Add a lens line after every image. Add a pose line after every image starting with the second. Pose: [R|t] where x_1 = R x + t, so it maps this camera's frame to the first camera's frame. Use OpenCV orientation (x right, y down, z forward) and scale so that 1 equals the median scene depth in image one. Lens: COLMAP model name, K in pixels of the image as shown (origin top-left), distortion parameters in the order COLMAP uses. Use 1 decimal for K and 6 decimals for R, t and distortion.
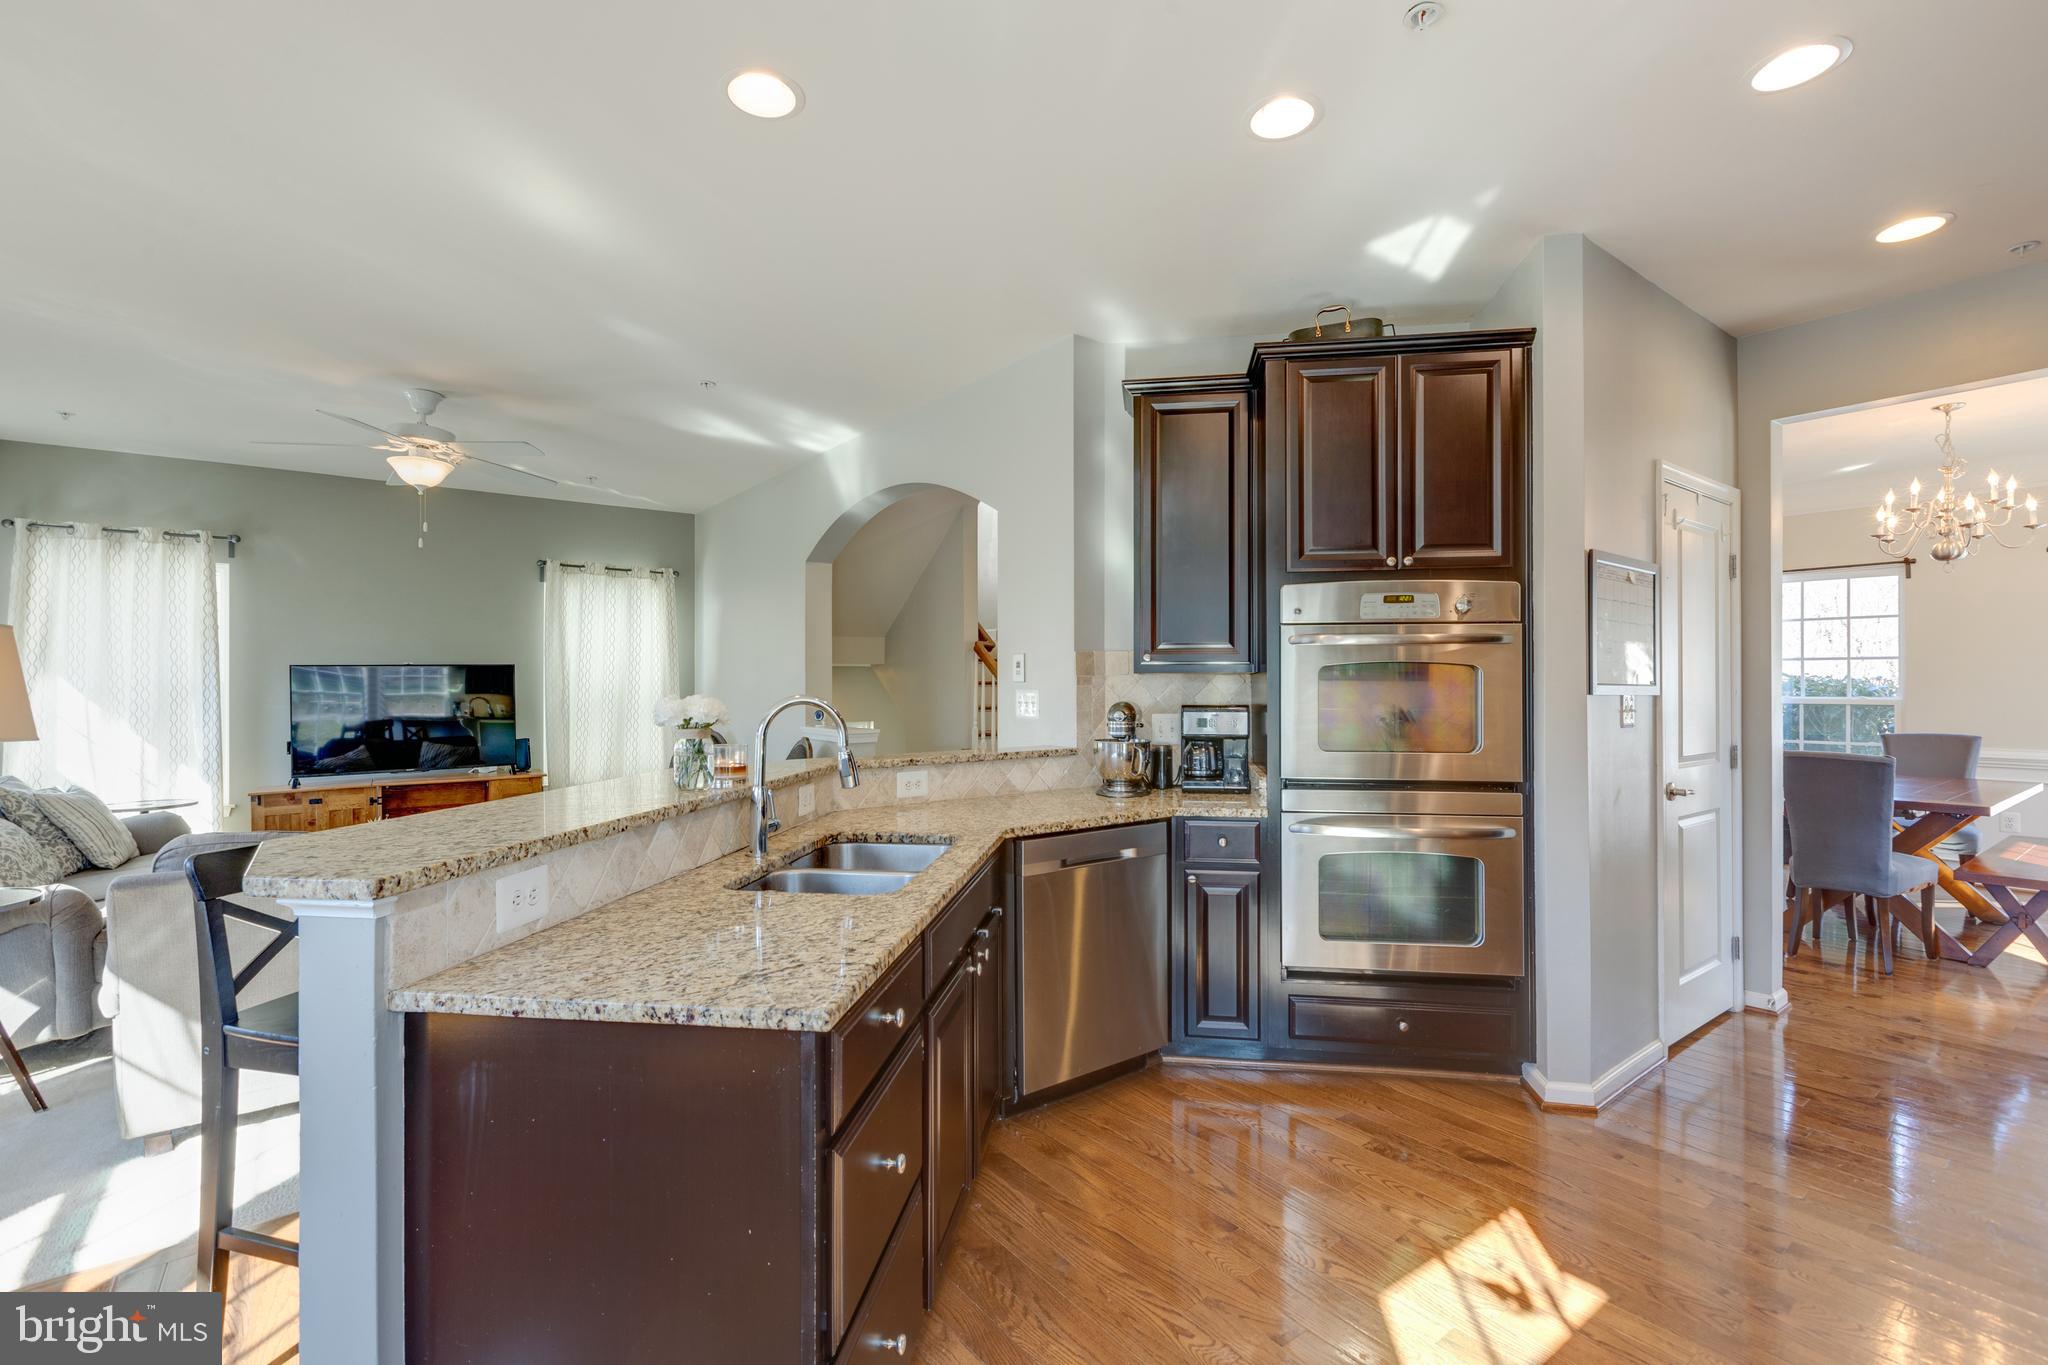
lens RADIAL K [[909.2, 0, 1022.1], [0, 909.2, 676.6], [0, 0, 1]] dist [0.005471, -0.001632]
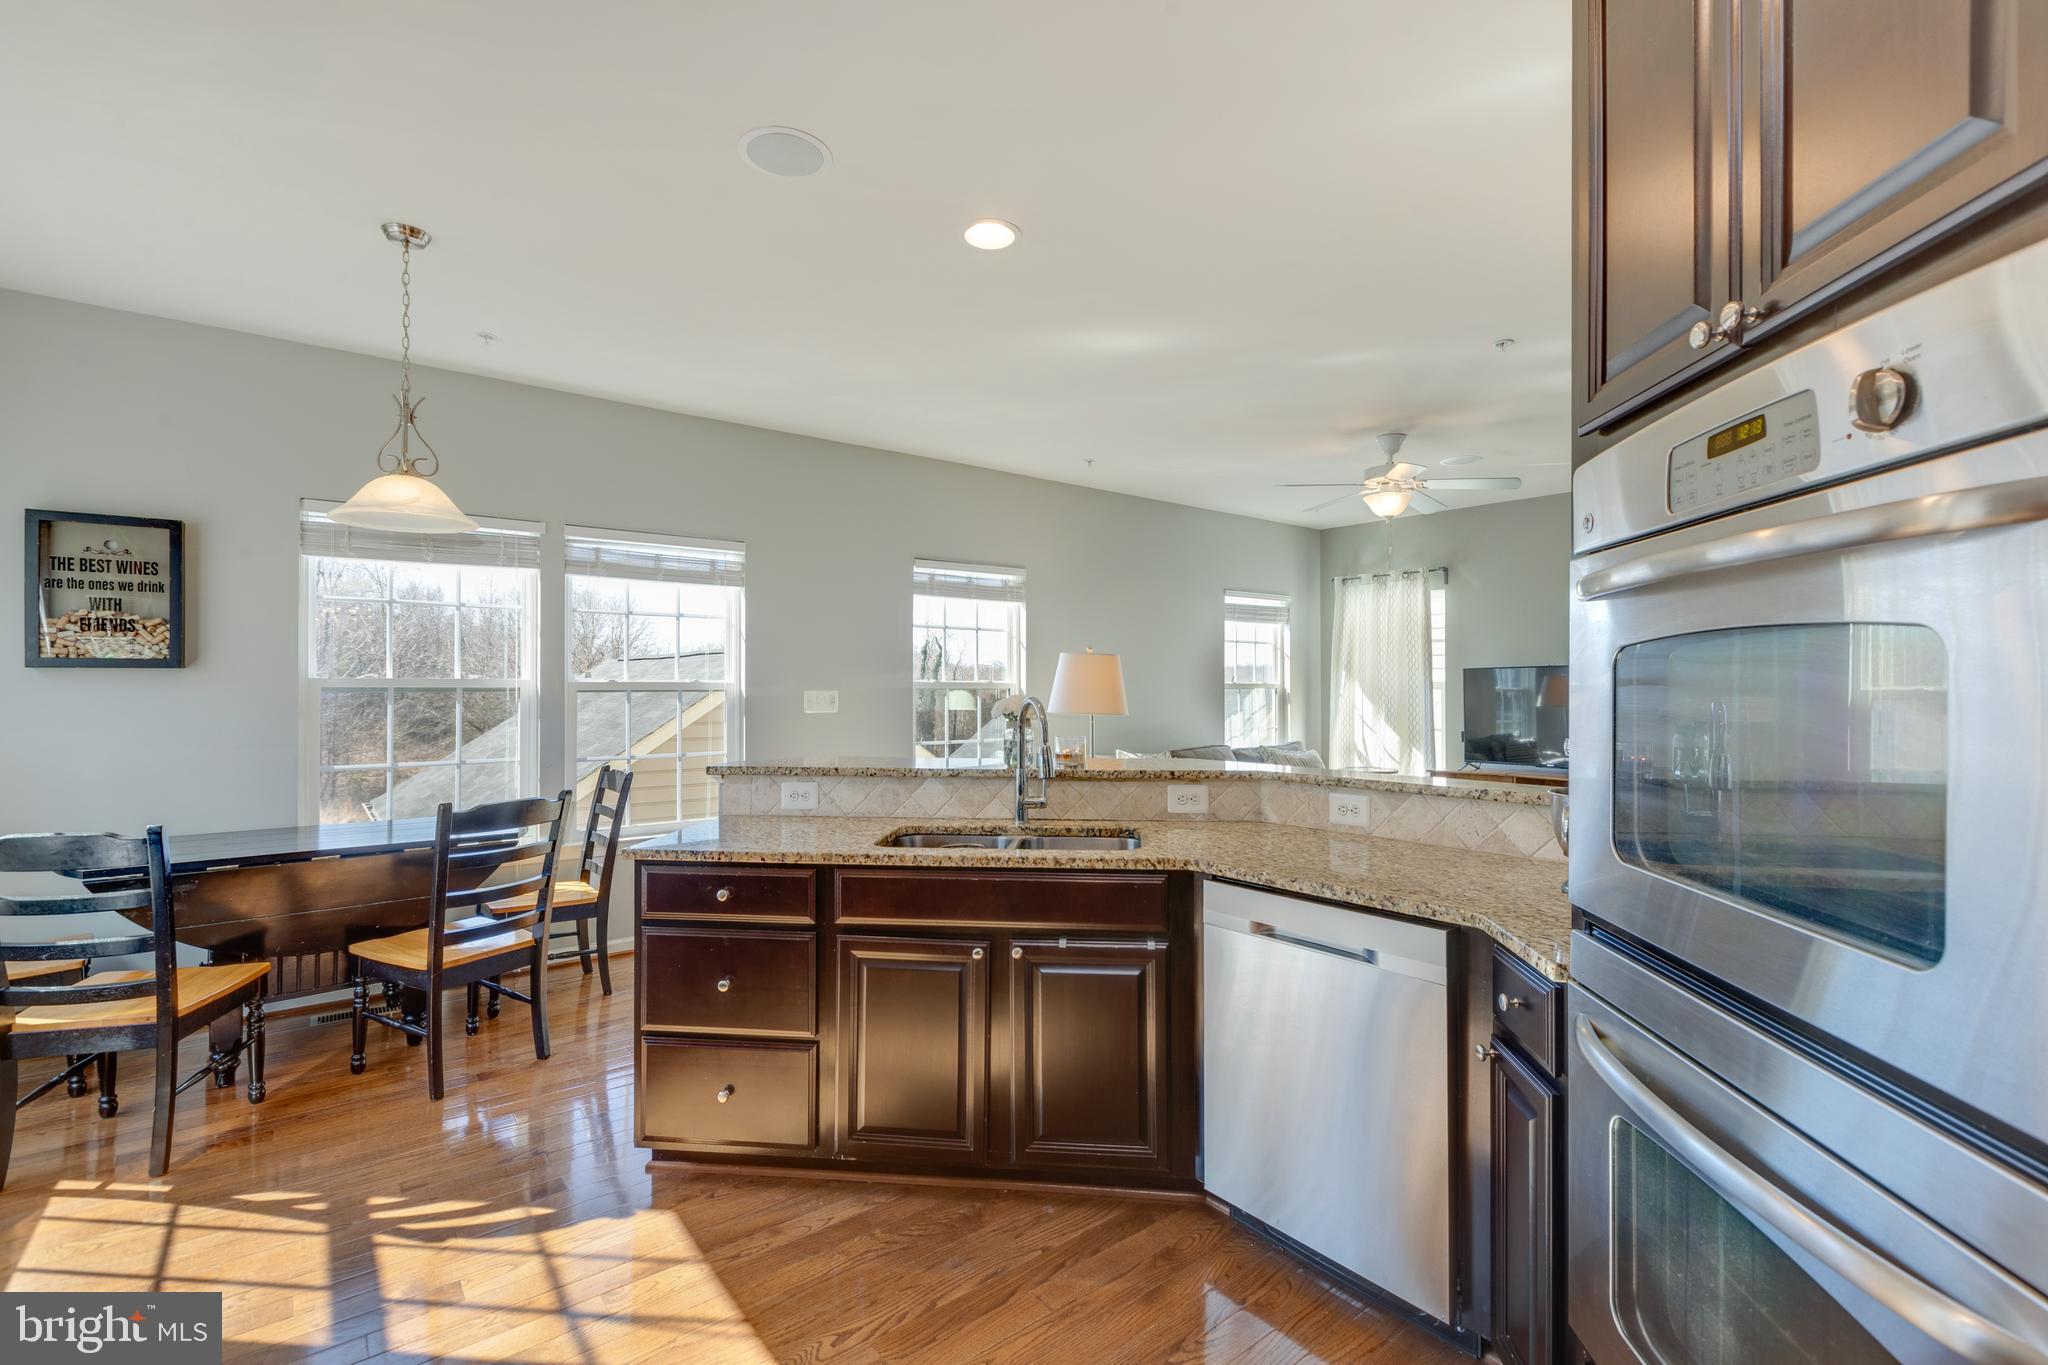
lens RADIAL K [[909.2, 0, 1022.1], [0, 909.2, 676.6], [0, 0, 1]] dist [0.005471, -0.001632]
pose [[0.032407, -0.006465, -0.999454, 0.644075], [0.004041, 0.999972, -0.006337, 0.002739], [0.999467, -0.003833, 0.032432, 0.638874]]
